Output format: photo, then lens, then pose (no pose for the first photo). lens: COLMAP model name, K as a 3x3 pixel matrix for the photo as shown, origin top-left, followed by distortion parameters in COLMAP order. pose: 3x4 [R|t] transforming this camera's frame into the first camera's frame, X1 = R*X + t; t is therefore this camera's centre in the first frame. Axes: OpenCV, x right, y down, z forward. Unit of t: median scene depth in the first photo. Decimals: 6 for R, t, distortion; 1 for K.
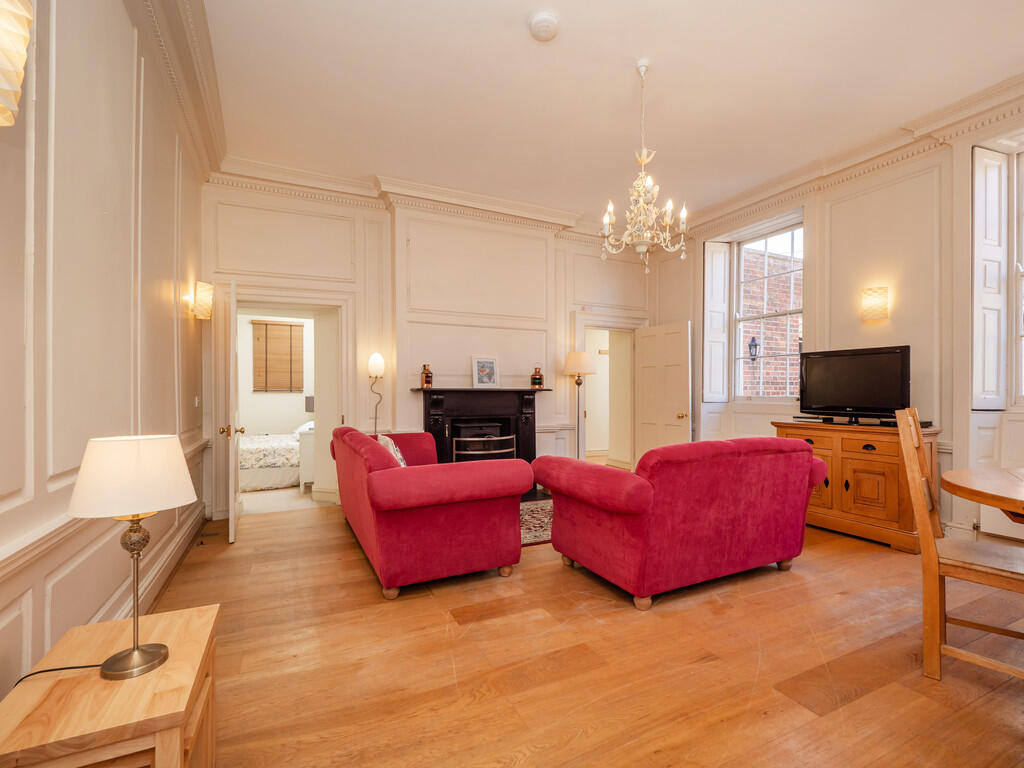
lens RADIAL K [[469.6, 0, 511.2], [0, 469.6, 393.5], [0, 0, 1]] dist [-0.007369, 0.004317]
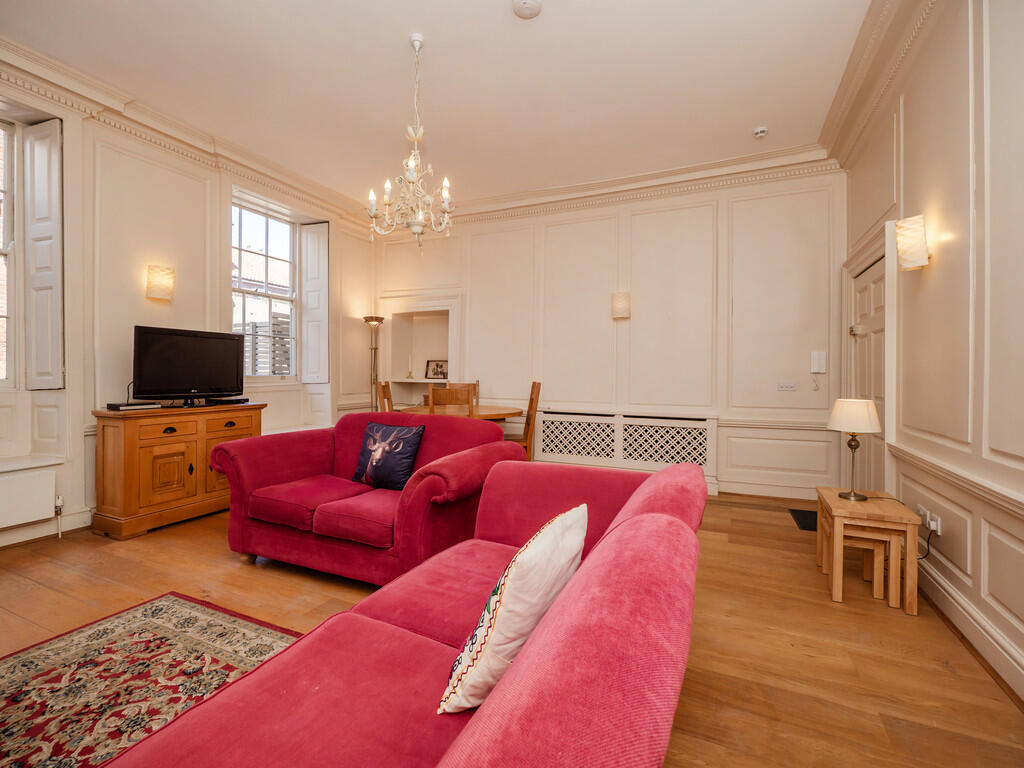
lens RADIAL K [[469.6, 0, 498.3], [0, 469.6, 374.4], [0, 0, 1]] dist [-0.007369, 0.004317]
pose [[-0.620248, -0.007033, 0.784374, -0.330688], [-0.004421, 0.999975, 0.005471, -0.006973], [-0.784393, -0.000074, -0.620264, 0.819458]]
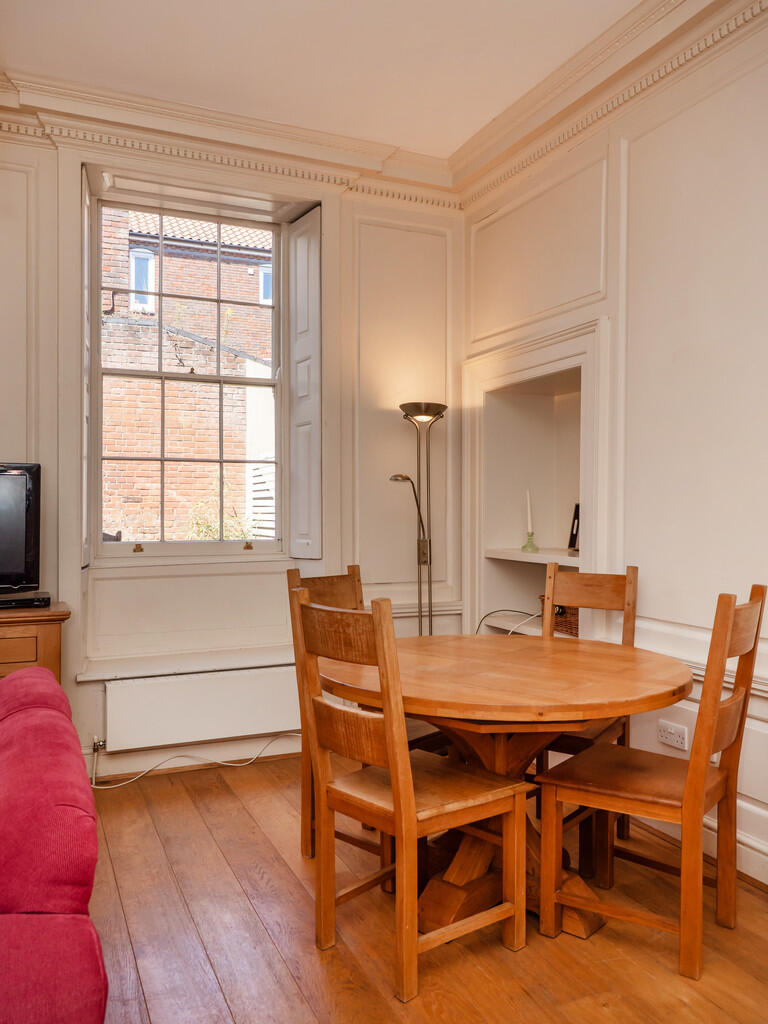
lens RADIAL K [[805.4, 0, 384.8], [0, 805.4, 514.4], [0, 0, 1]] dist [-0.035441, 0.001876]
pose [[0.038785, -0.003384, 0.999242, -0.071644], [-0.002625, 0.999990, 0.003488, -0.028911], [-0.999244, -0.002758, 0.038776, 0.355346]]
